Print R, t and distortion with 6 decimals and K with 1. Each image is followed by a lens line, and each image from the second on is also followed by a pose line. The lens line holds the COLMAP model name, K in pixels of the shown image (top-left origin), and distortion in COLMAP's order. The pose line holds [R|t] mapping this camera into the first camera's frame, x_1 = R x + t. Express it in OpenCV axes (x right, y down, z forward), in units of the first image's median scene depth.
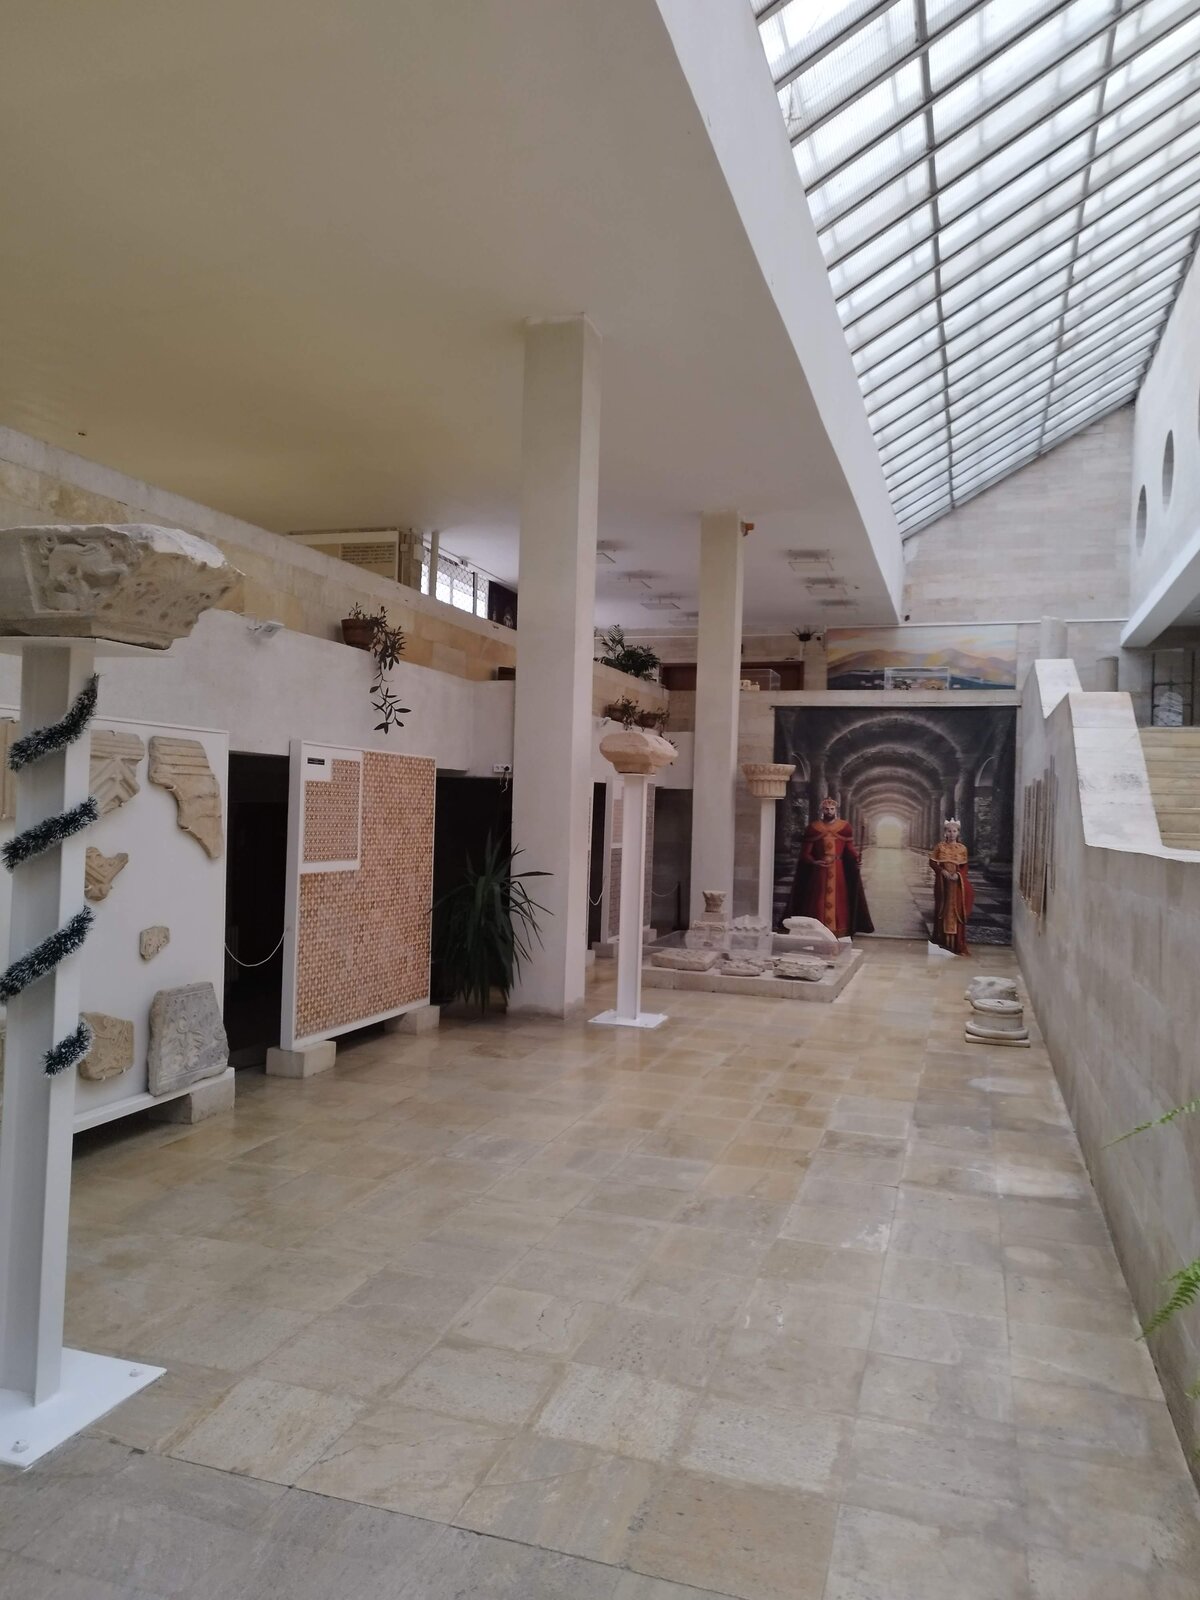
lens RADIAL K [[1155.6, 0, 600.0], [0, 1155.6, 800.0], [0, 0, 1]] dist [0.041168, -0.040109]
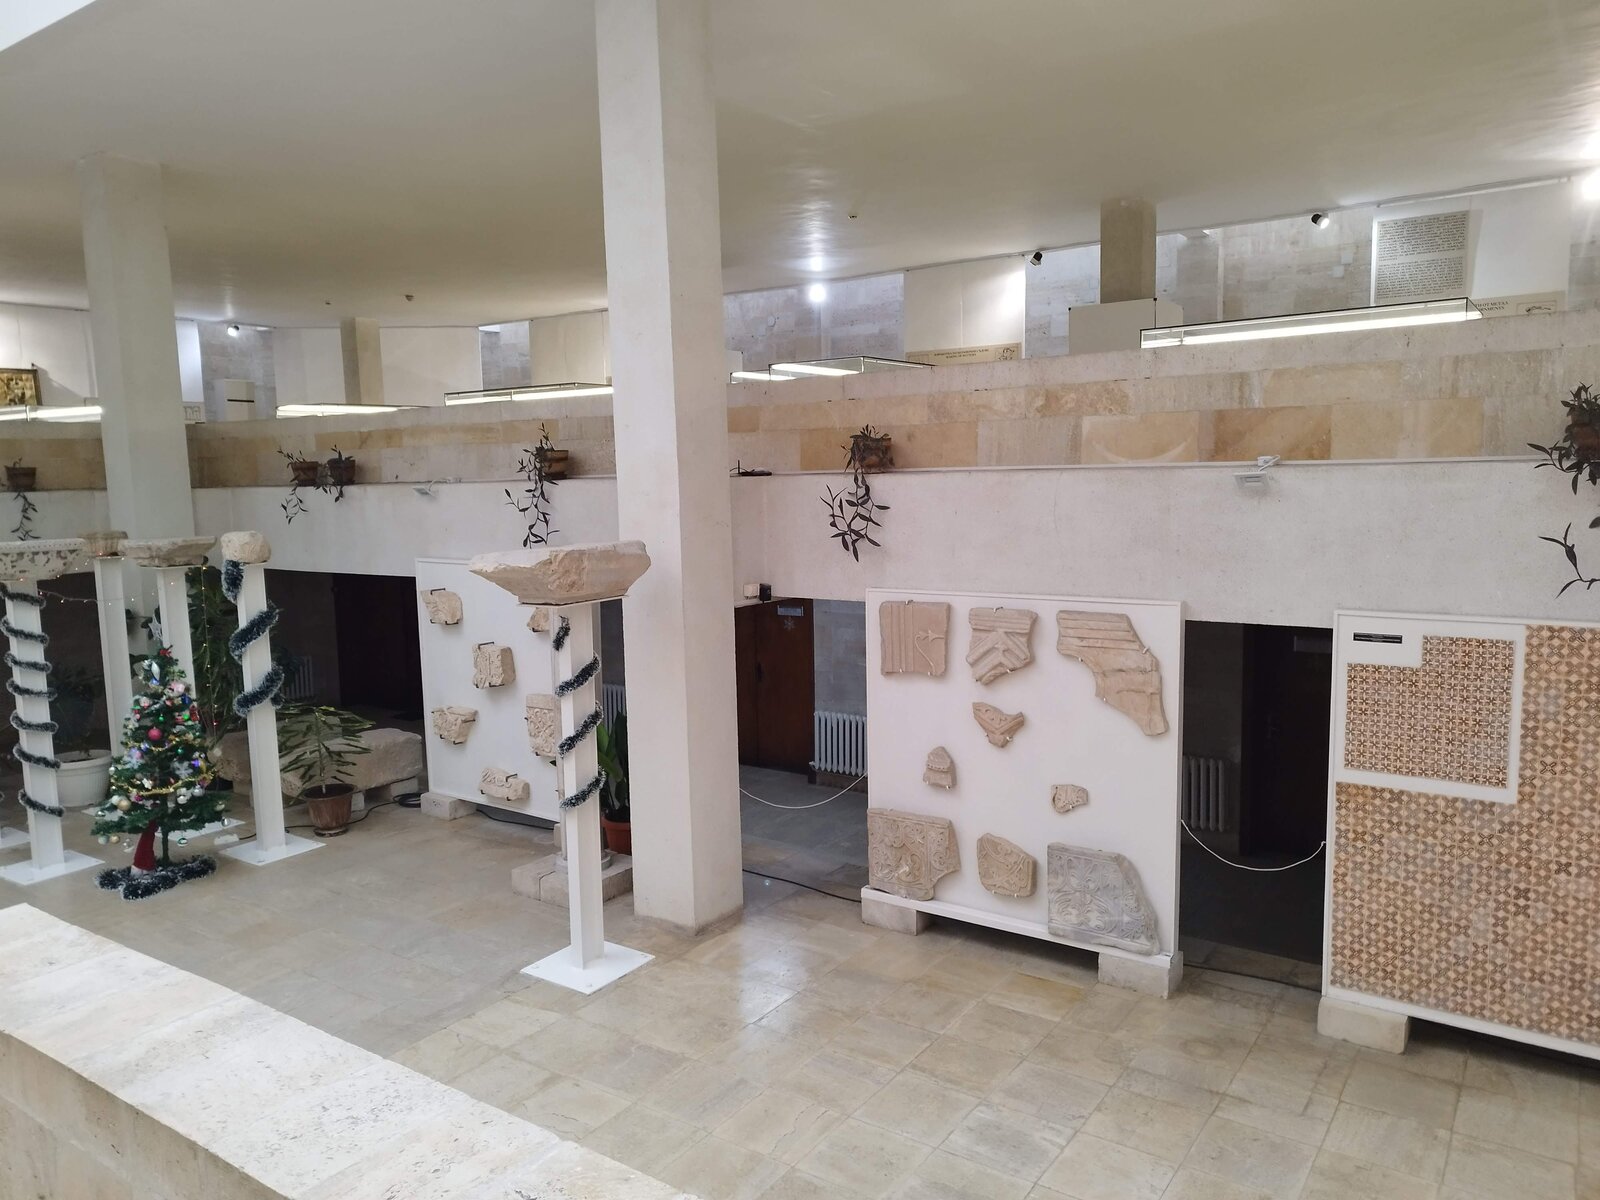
lens RADIAL K [[1155.6, 0, 800.0], [0, 1155.6, 600.0], [0, 0, 1]] dist [0.041168, -0.040109]
pose [[-0.295260, 0.086768, -0.951469, 0.576385], [0.022078, 0.996221, 0.083997, -0.130087], [0.955162, 0.003794, -0.296060, 0.881017]]
